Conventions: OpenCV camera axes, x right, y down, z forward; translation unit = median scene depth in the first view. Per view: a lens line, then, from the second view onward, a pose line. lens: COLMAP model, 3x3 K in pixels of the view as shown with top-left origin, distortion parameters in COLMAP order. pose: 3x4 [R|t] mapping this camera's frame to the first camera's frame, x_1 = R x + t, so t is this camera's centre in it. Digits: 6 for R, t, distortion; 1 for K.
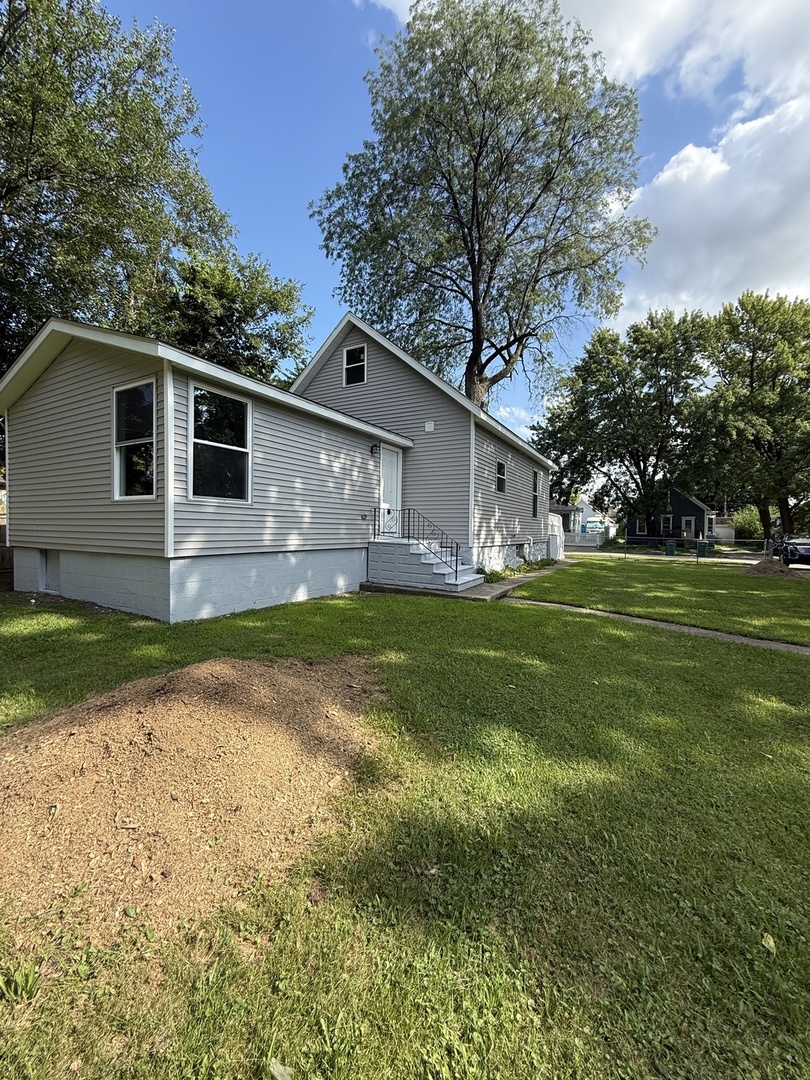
lens RADIAL K [[429.7, 0, 405.0], [0, 429.7, 540.0], [0, 0, 1]] dist [0.001544, 0.000308]
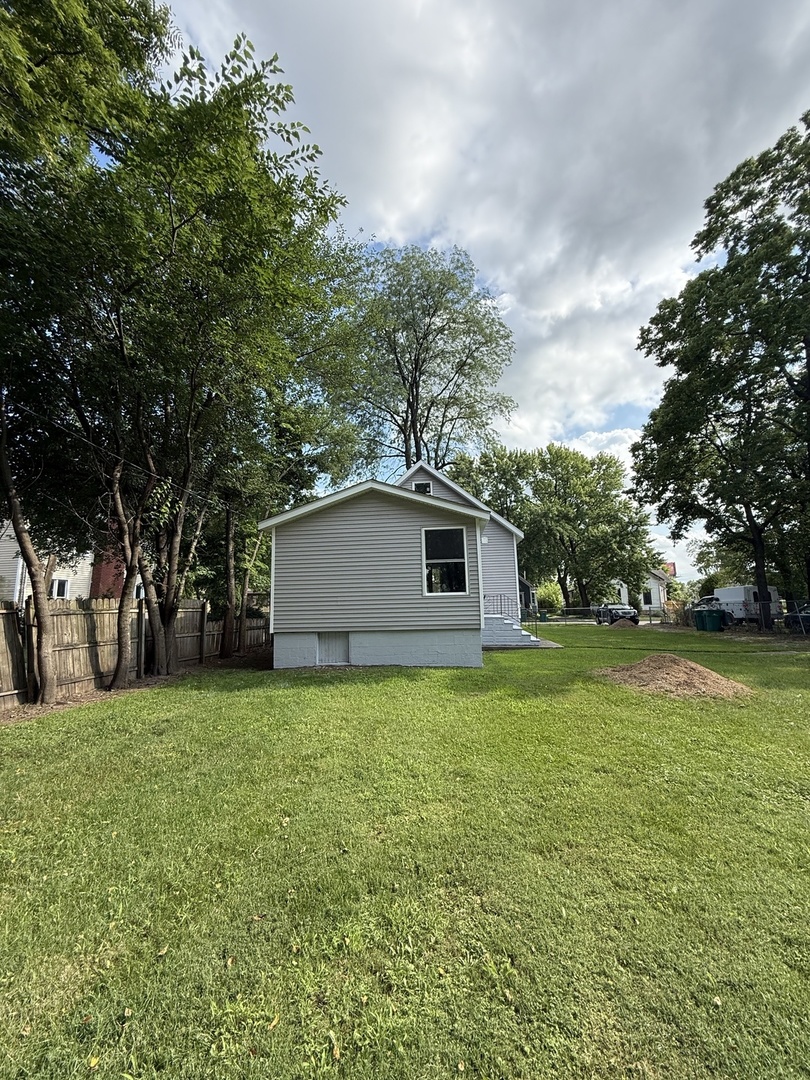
lens RADIAL K [[429.7, 0, 405.0], [0, 429.7, 540.0], [0, 0, 1]] dist [0.001544, 0.000308]
pose [[0.912837, 0.028037, 0.407361, -1.046296], [0.045601, 0.984400, -0.169936, -0.020004], [-0.405771, 0.173699, 0.897317, -0.334470]]
